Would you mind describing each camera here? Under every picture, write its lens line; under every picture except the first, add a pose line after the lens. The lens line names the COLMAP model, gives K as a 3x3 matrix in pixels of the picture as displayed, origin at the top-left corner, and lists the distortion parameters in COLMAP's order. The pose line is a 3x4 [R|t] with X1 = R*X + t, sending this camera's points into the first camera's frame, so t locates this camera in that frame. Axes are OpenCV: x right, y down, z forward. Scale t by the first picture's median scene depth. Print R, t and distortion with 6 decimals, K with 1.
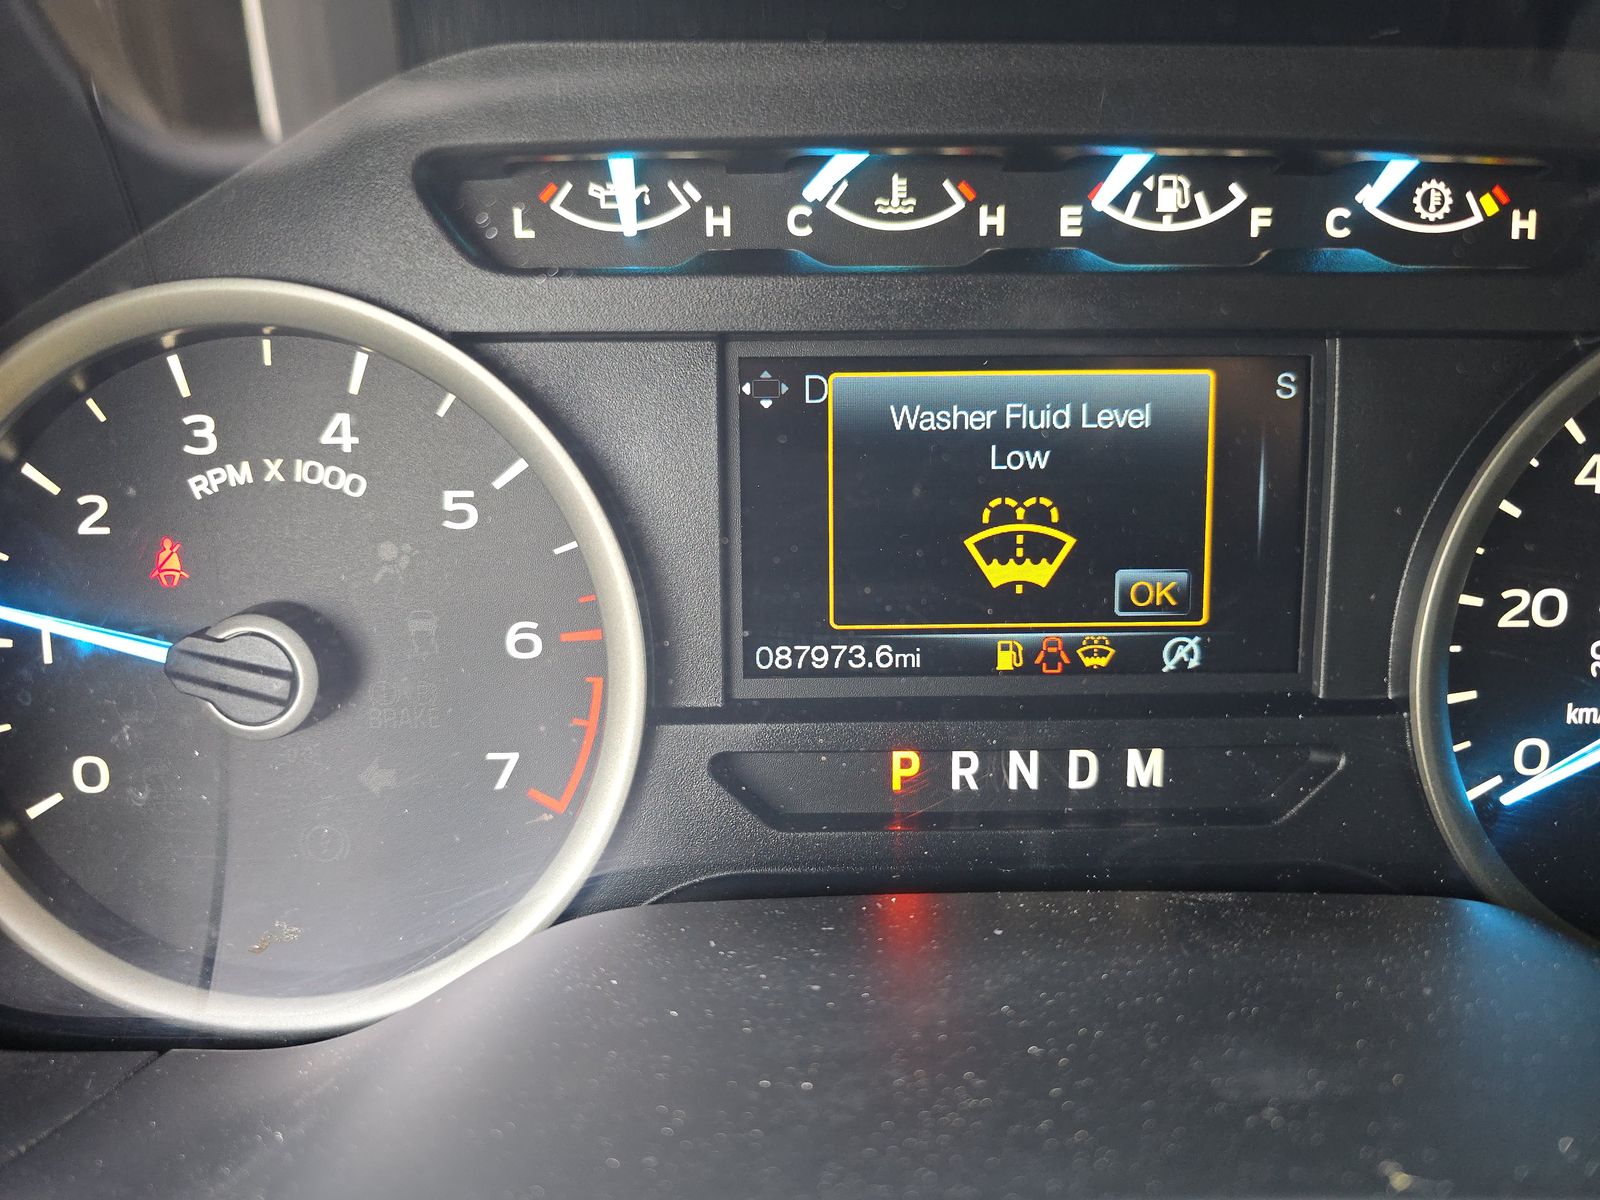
lens RADIAL K [[1090.2, 0, 800.0], [0, 1090.2, 600.0], [0, 0, 1]] dist [-0.048767, 0.000533]
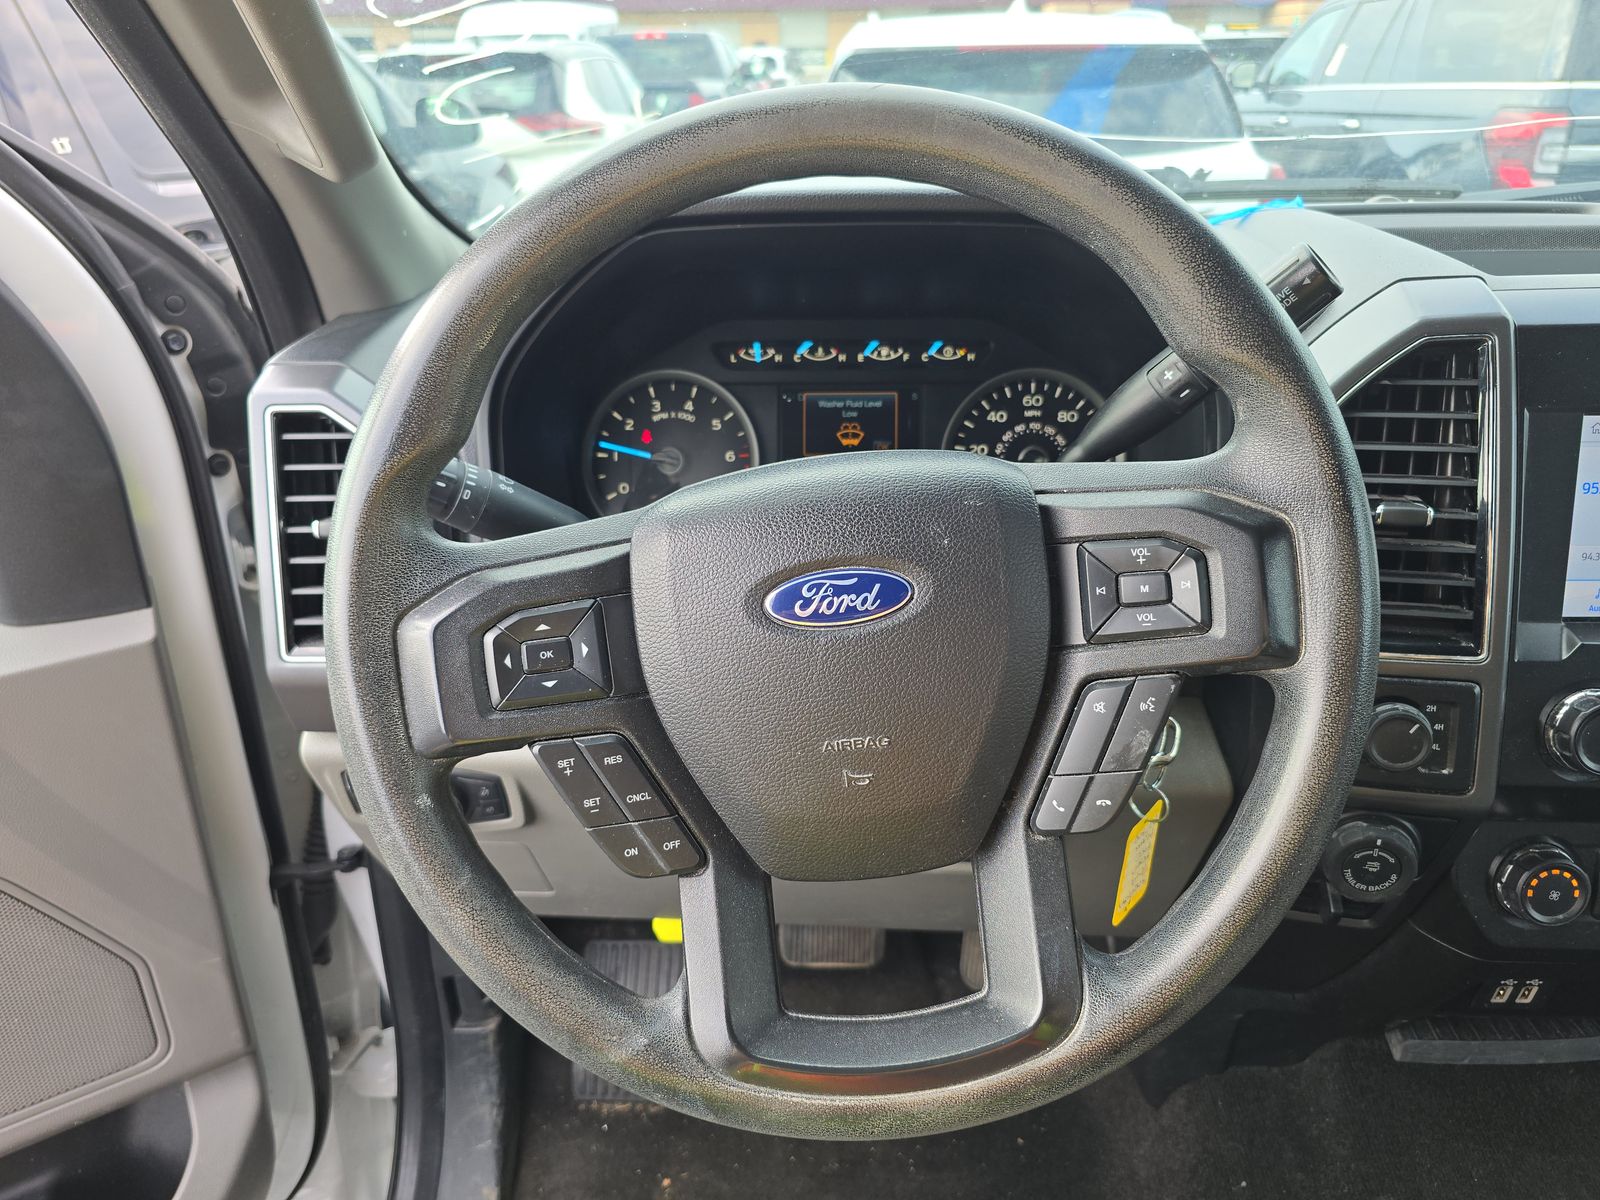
lens RADIAL K [[1071.8, 0, 800.0], [0, 1071.8, 600.0], [0, 0, 1]] dist [0.003573, -0.000006]
pose [[0.999334, 0.010039, -0.035069, 0.168497], [-0.011673, 0.998840, -0.046707, 0.806291], [0.034559, 0.047085, 0.998293, -3.190589]]
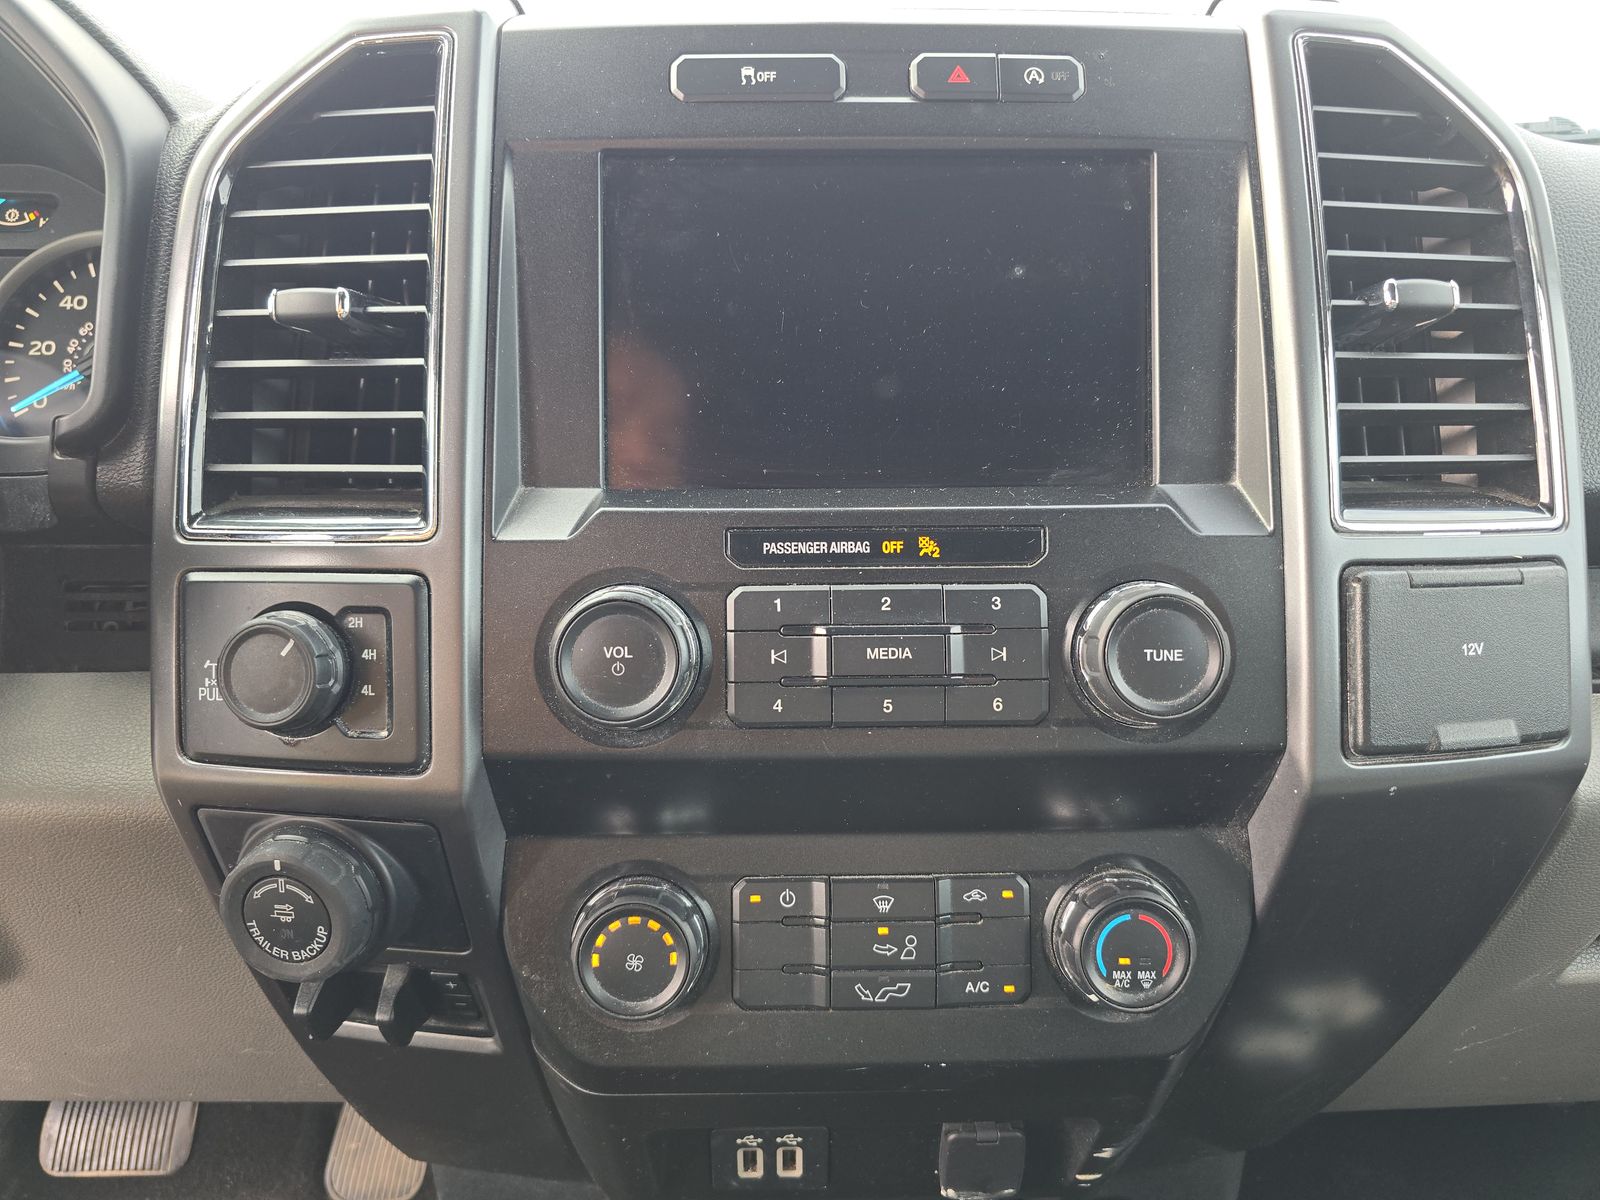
lens RADIAL K [[1071.8, 0, 800.0], [0, 1071.8, 600.0], [0, 0, 1]] dist [0.003573, -0.000006]
pose [[0.999506, 0.004413, 0.031131, 2.700101], [0.002825, 0.973491, -0.228706, 1.359615], [-0.031315, 0.228681, 0.972998, -1.737561]]
